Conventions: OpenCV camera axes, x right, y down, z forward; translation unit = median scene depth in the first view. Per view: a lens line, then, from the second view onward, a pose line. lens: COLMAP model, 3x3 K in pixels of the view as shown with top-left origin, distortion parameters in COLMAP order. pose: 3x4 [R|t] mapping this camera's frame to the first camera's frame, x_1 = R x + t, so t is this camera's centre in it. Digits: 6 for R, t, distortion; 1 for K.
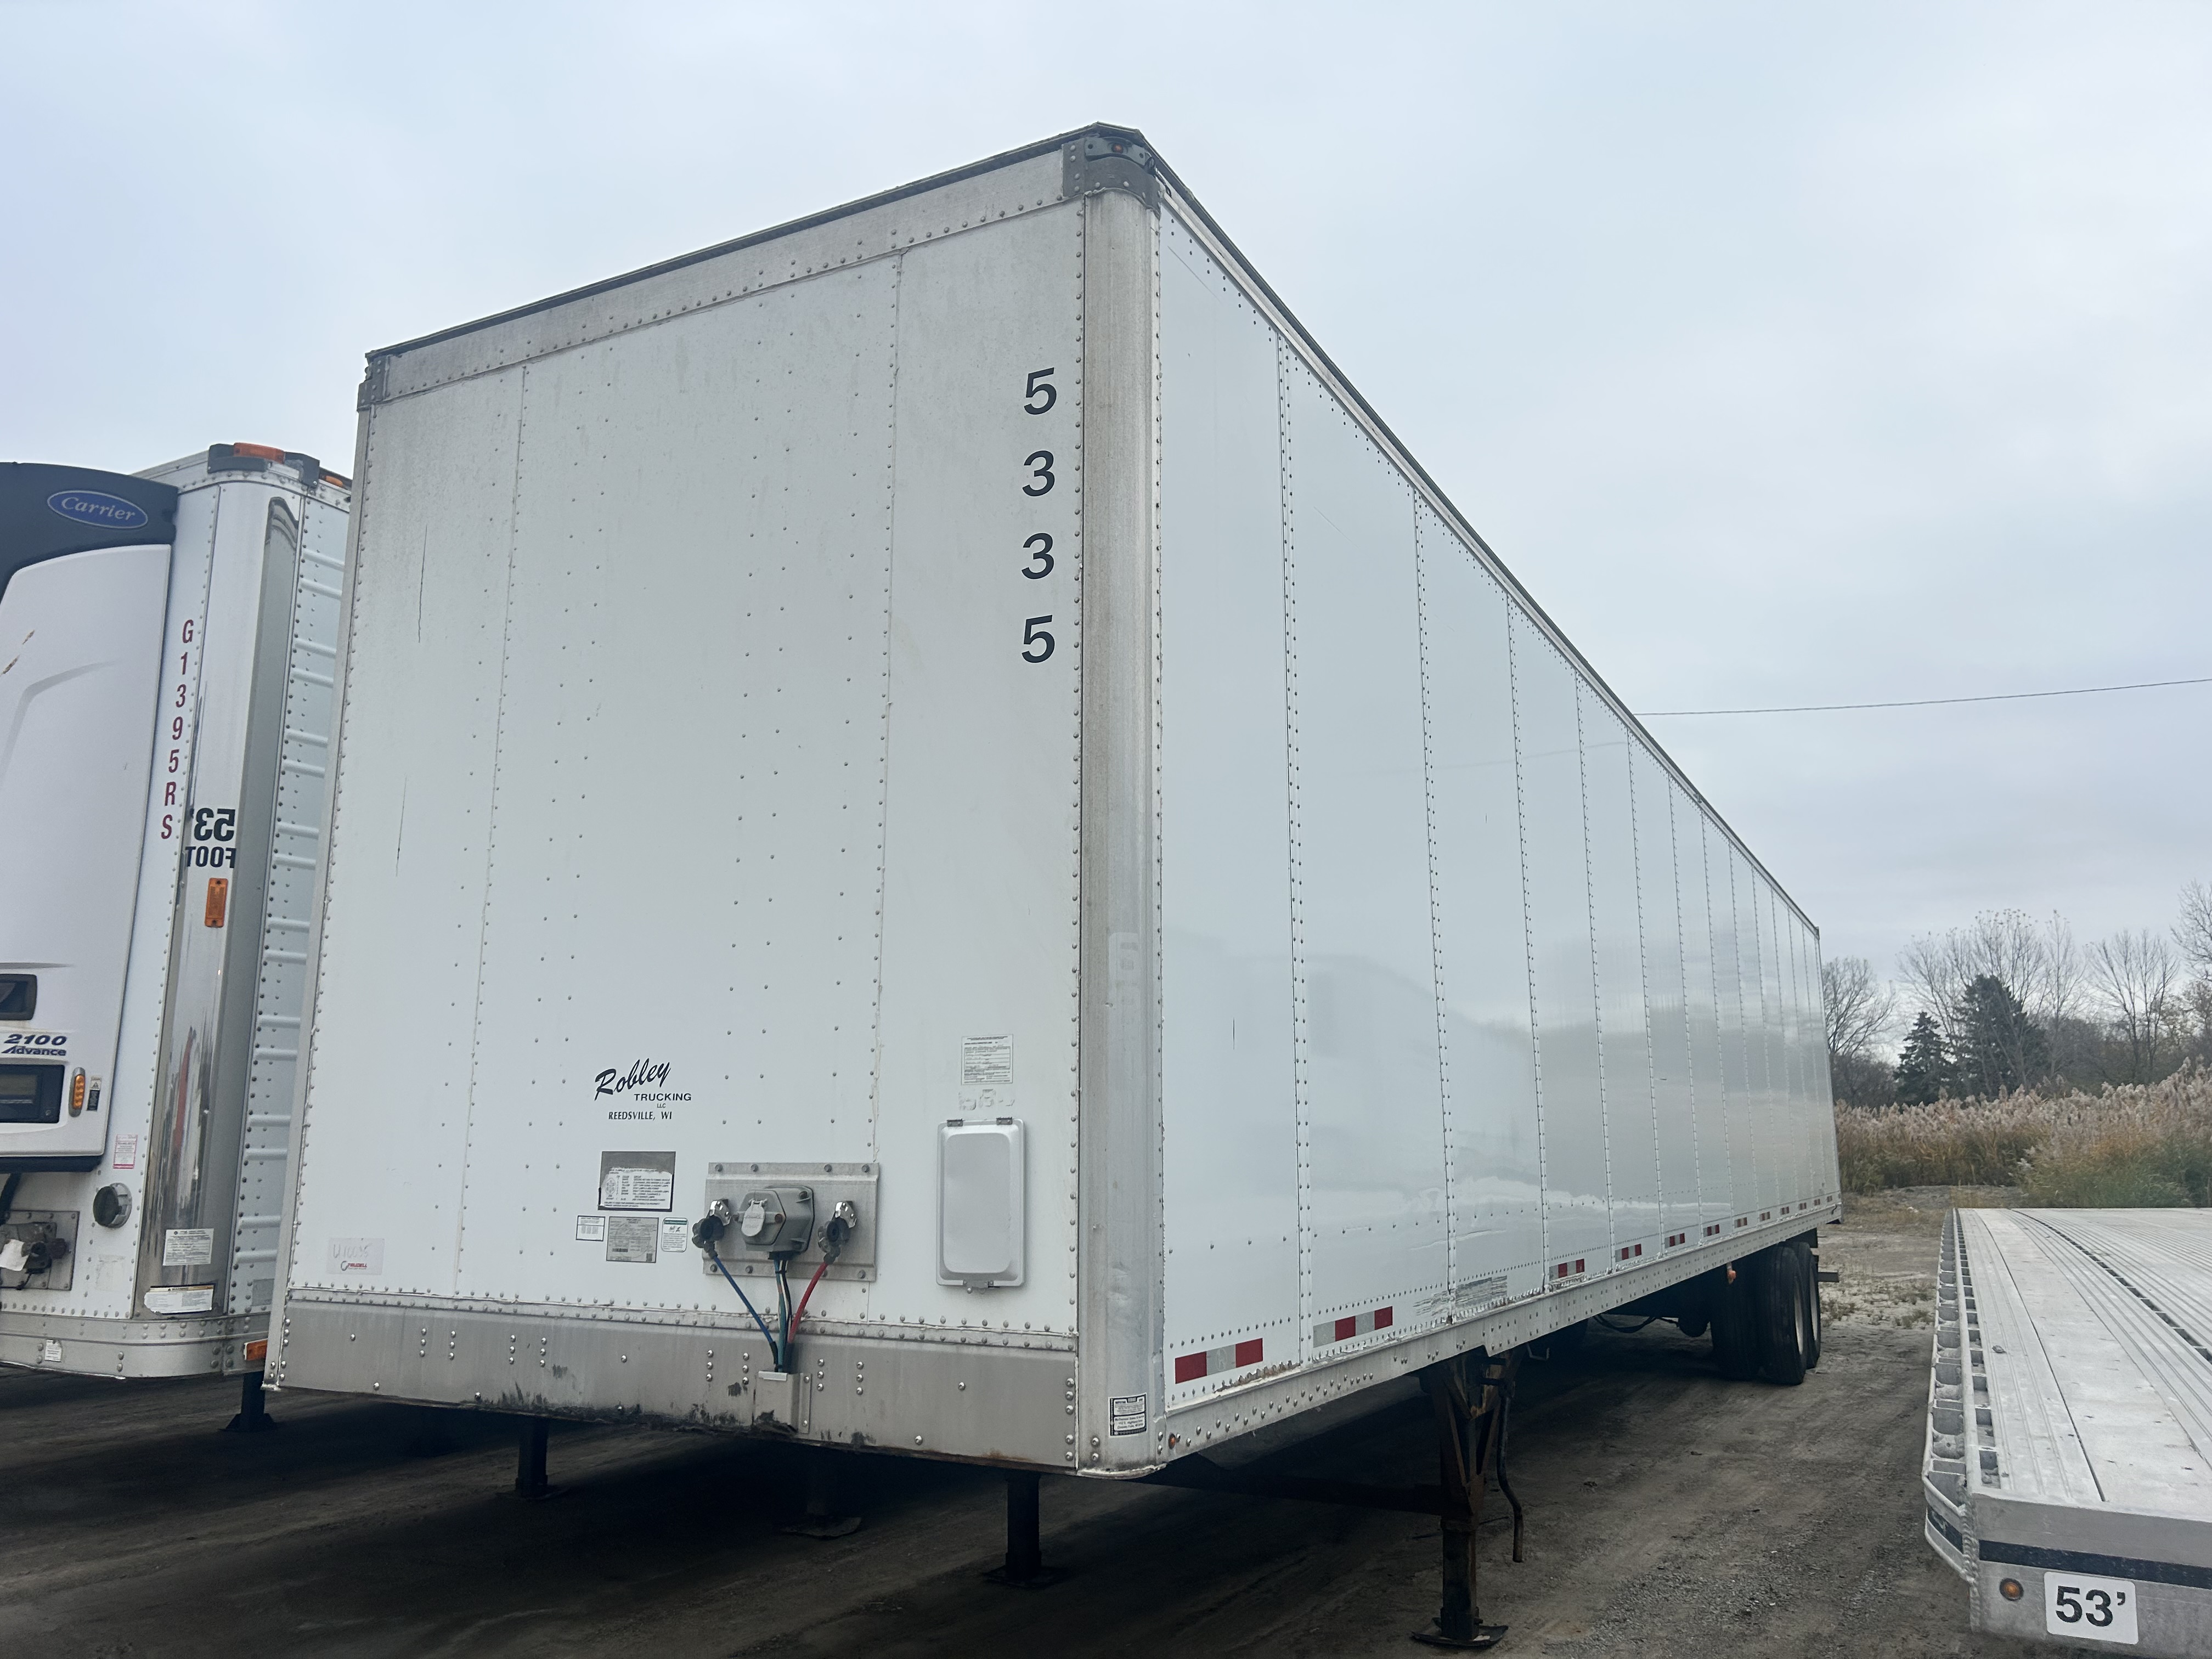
lens RADIAL K [[1661.2, 0, 1101.5], [0, 1661.2, 825.1], [0, 0, 1]] dist [0.066811, -0.080819]
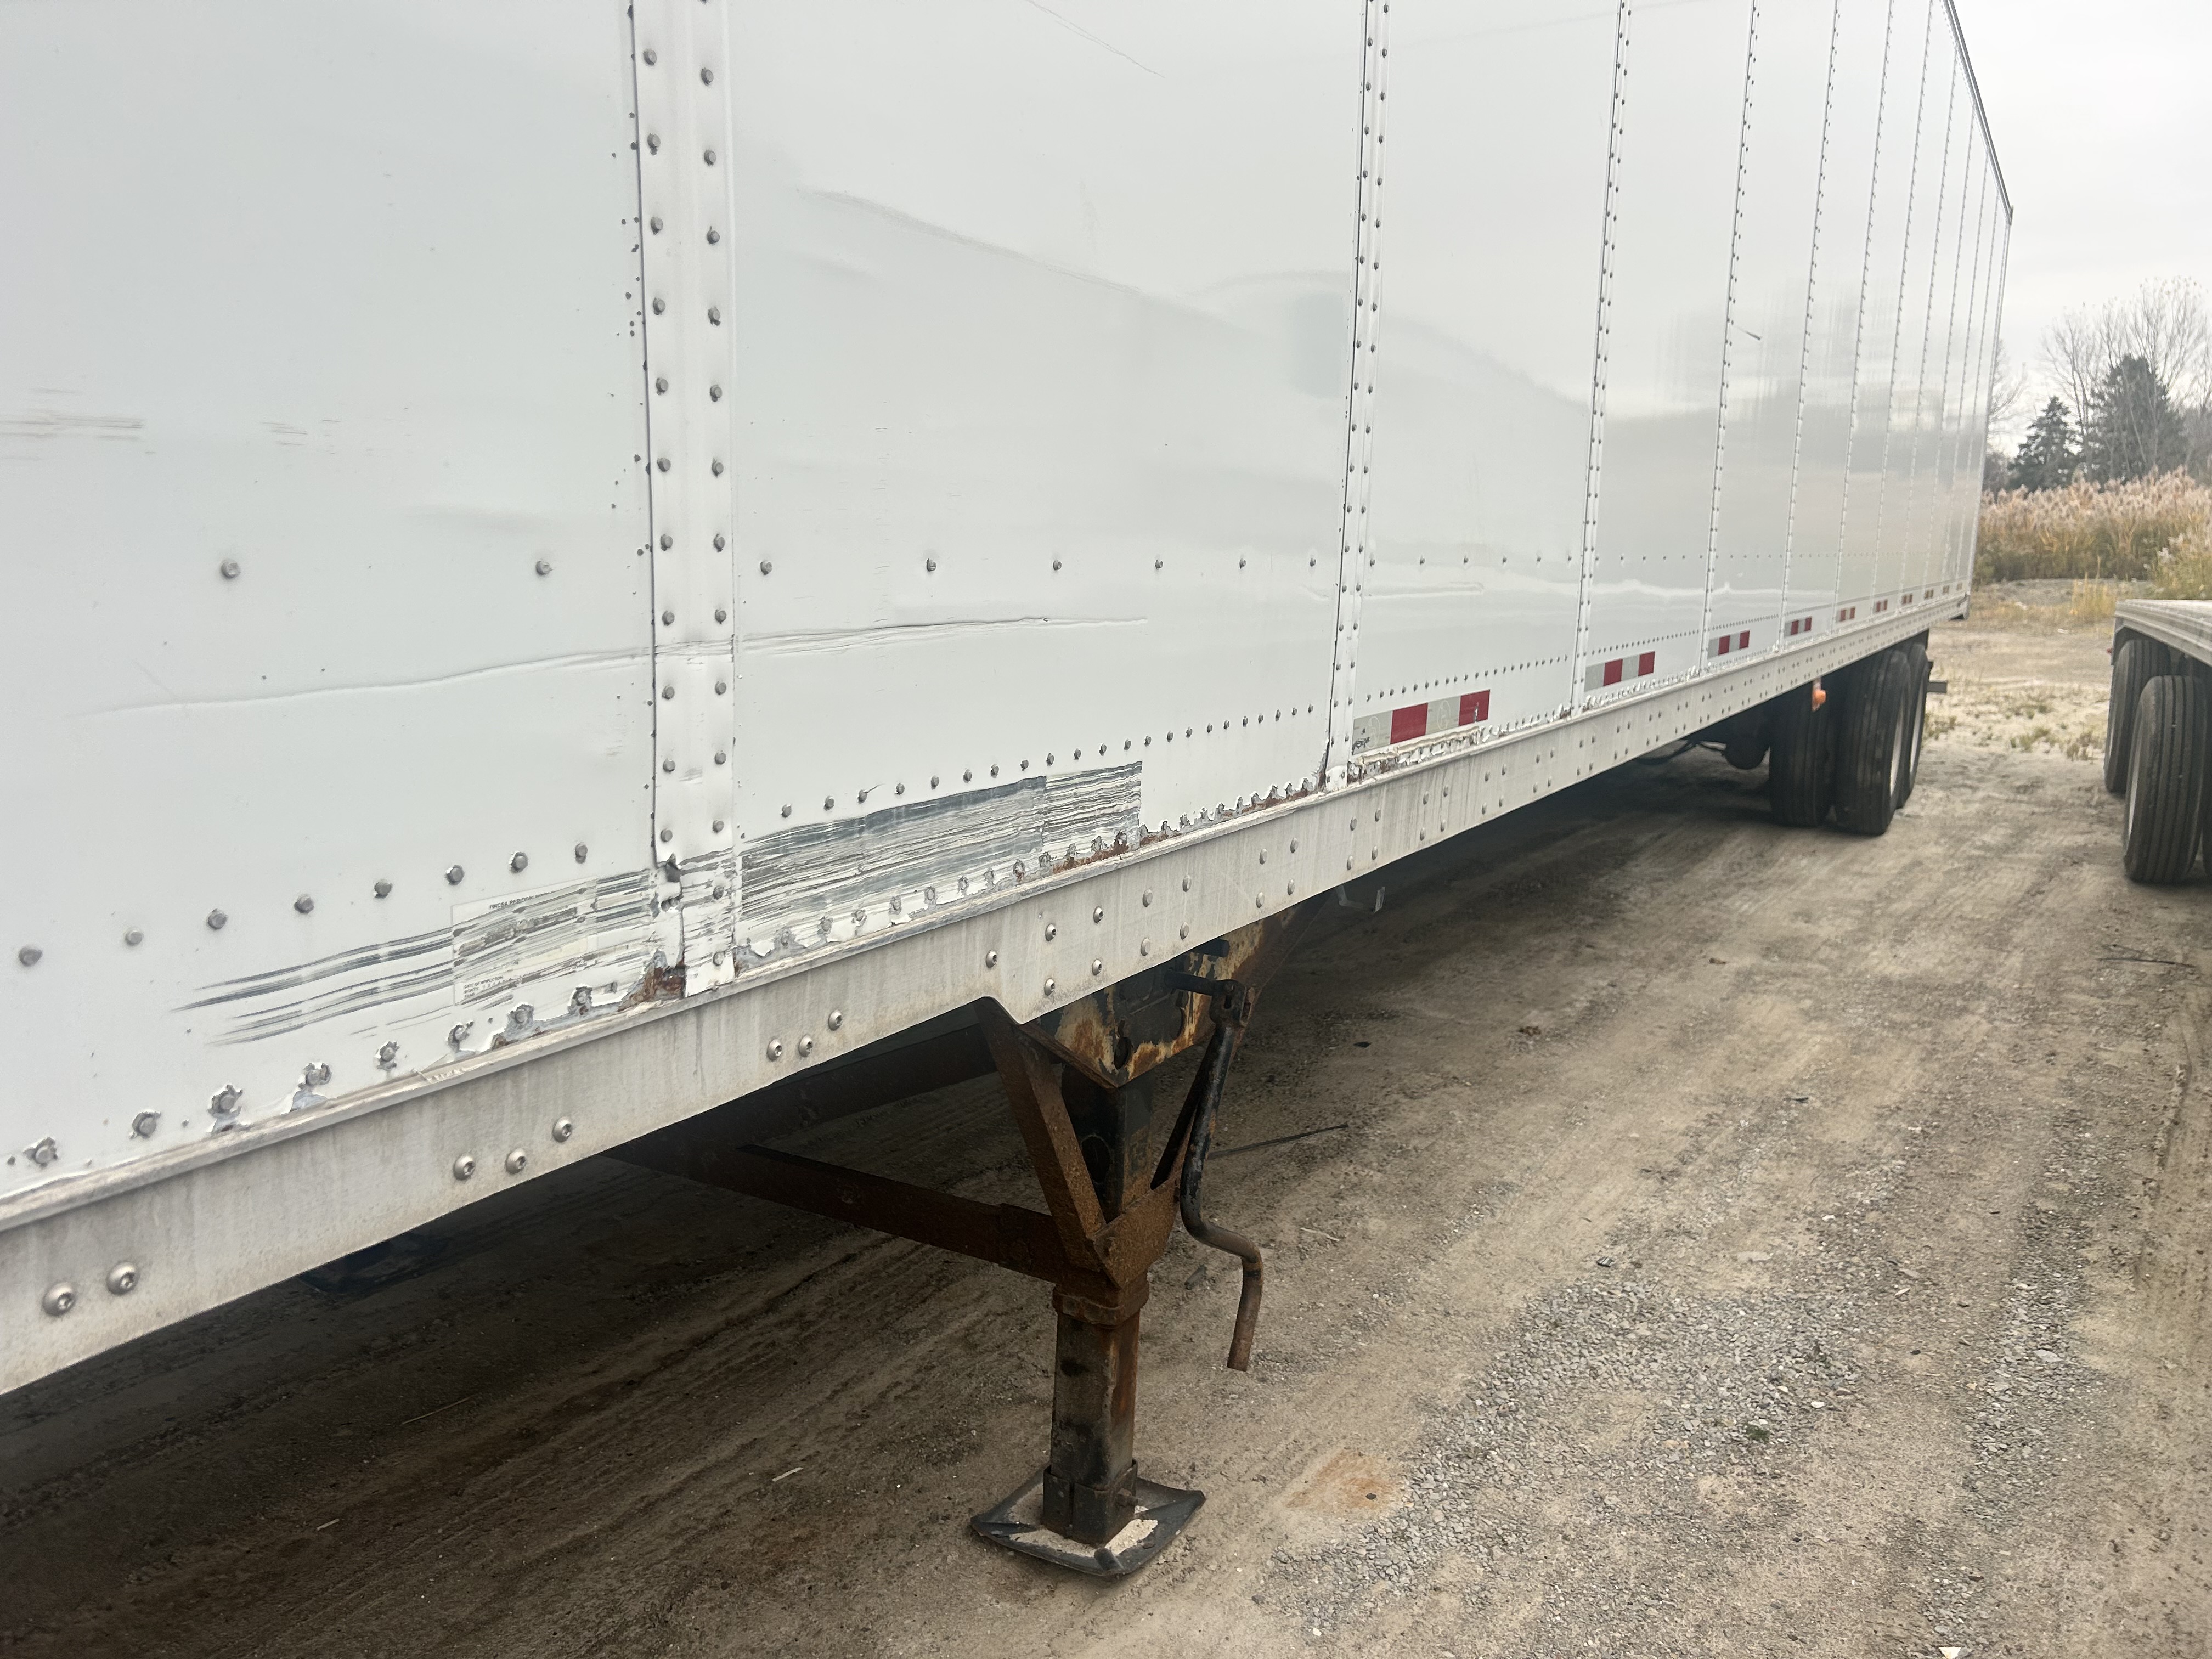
lens RADIAL K [[1661.2, 0, 1121.8], [0, 1661.2, 835.8], [0, 0, 1]] dist [0.066811, -0.080819]
pose [[0.999271, 0.021774, -0.031354, 0.197888], [-0.009048, 0.933057, 0.359615, 0.135850], [0.037086, -0.359069, 0.932574, 0.561467]]
